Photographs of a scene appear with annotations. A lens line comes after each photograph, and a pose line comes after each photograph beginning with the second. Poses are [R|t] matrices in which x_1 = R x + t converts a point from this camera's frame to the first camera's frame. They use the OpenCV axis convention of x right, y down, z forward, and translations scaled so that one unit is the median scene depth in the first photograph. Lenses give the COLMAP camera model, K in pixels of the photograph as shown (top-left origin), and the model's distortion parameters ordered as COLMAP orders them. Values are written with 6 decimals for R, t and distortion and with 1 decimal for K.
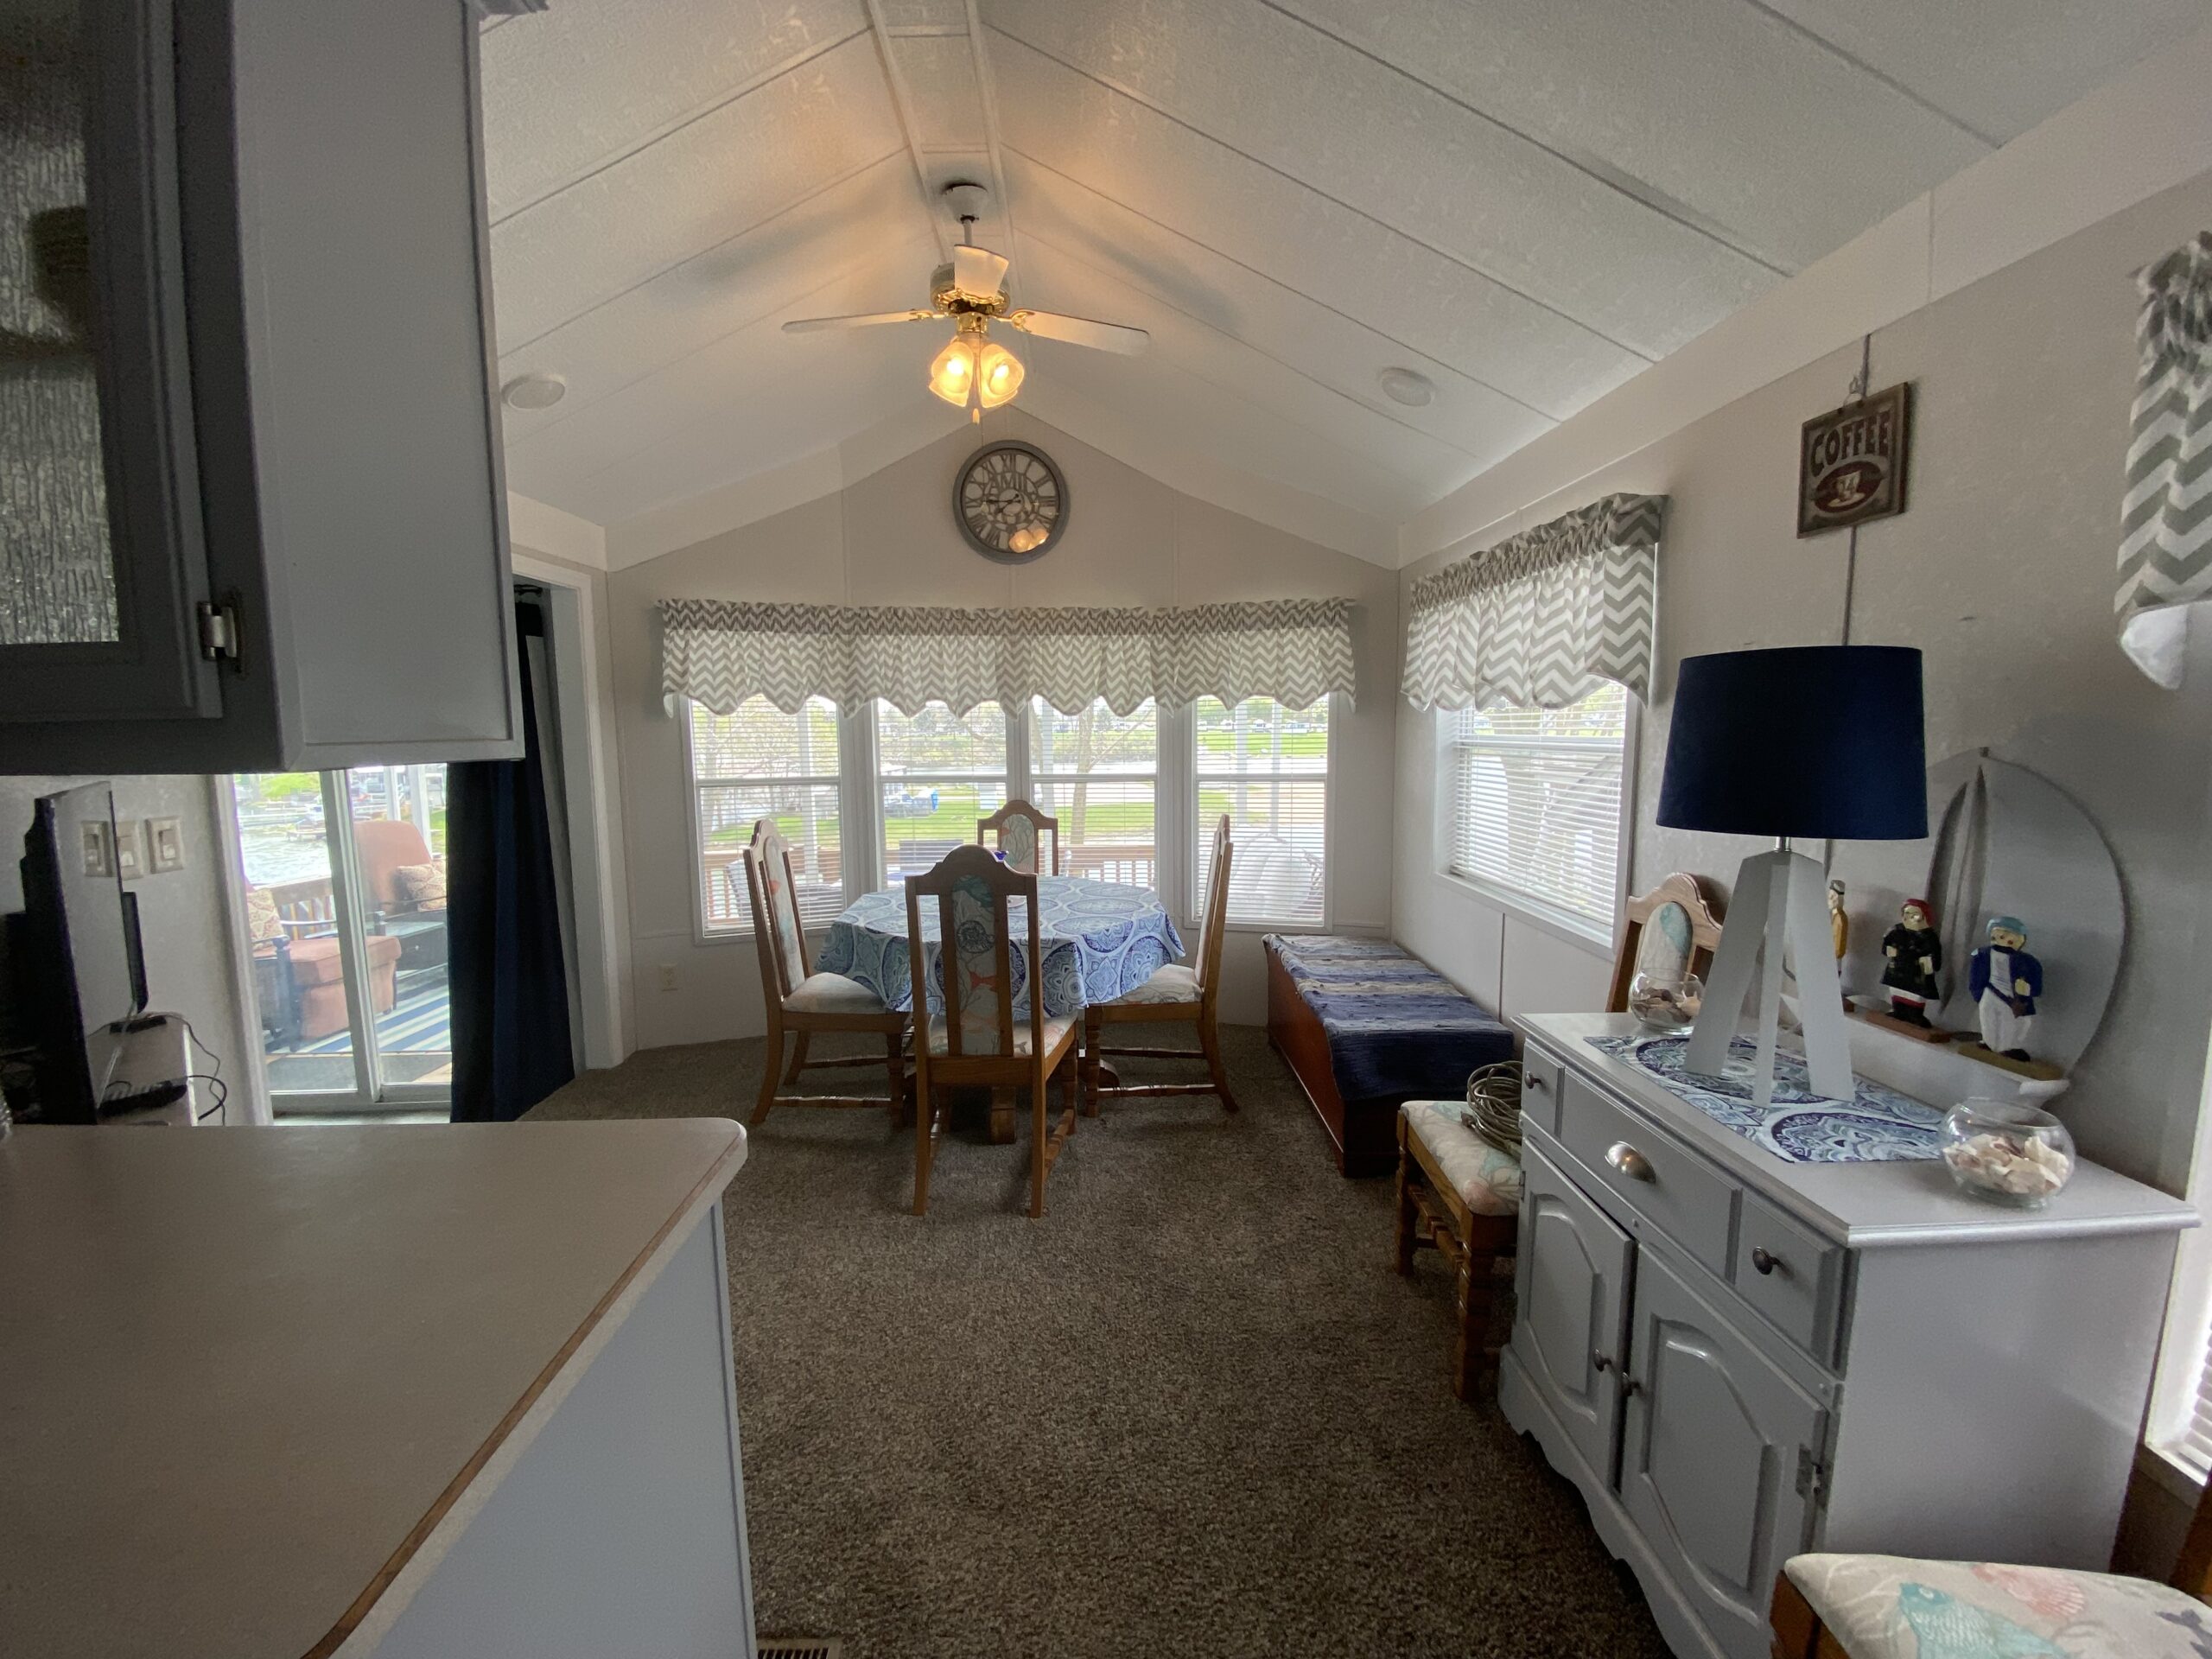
lens RADIAL K [[896.9, 0, 1106.0], [0, 896.9, 829.5], [0, 0, 1]] dist [-0.001624, -0.000443]
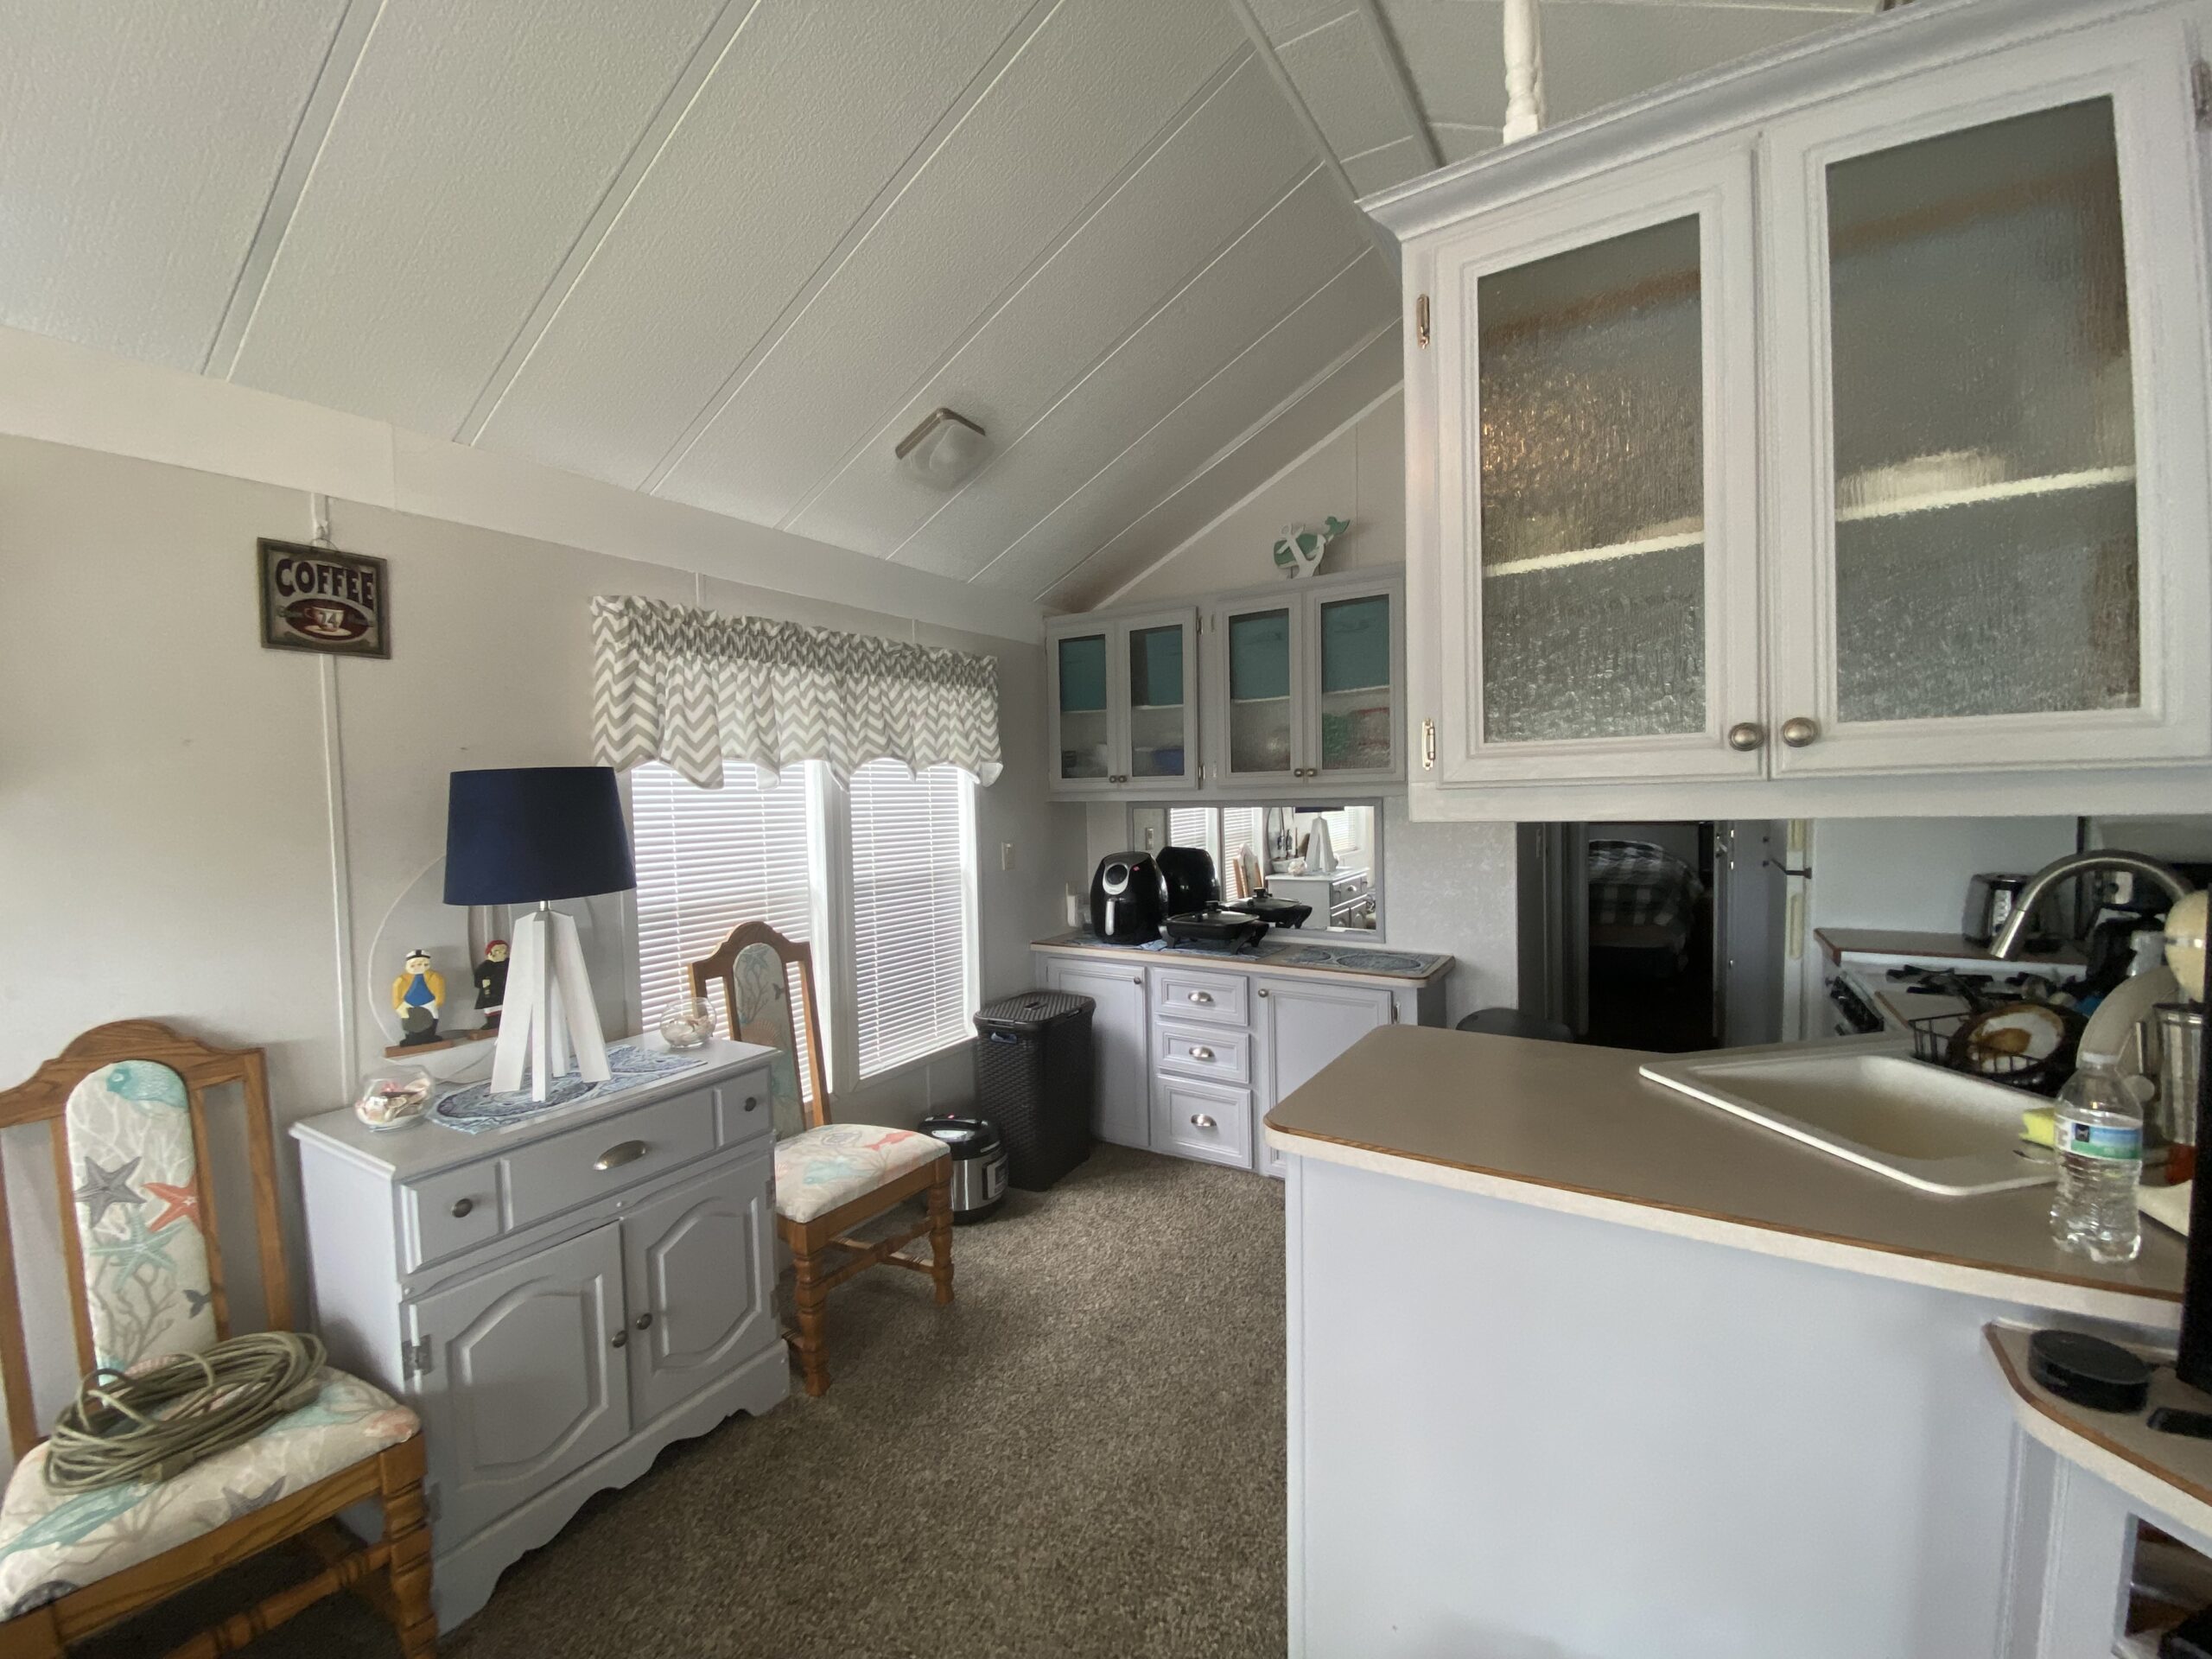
lens RADIAL K [[896.9, 0, 1106.0], [0, 896.9, 829.5], [0, 0, 1]] dist [-0.001624, -0.000443]
pose [[-0.824682, 0.014034, 0.565422, -0.644651], [0.106581, 0.985638, 0.130988, -0.163638], [-0.555463, 0.168286, -0.814334, 1.443170]]
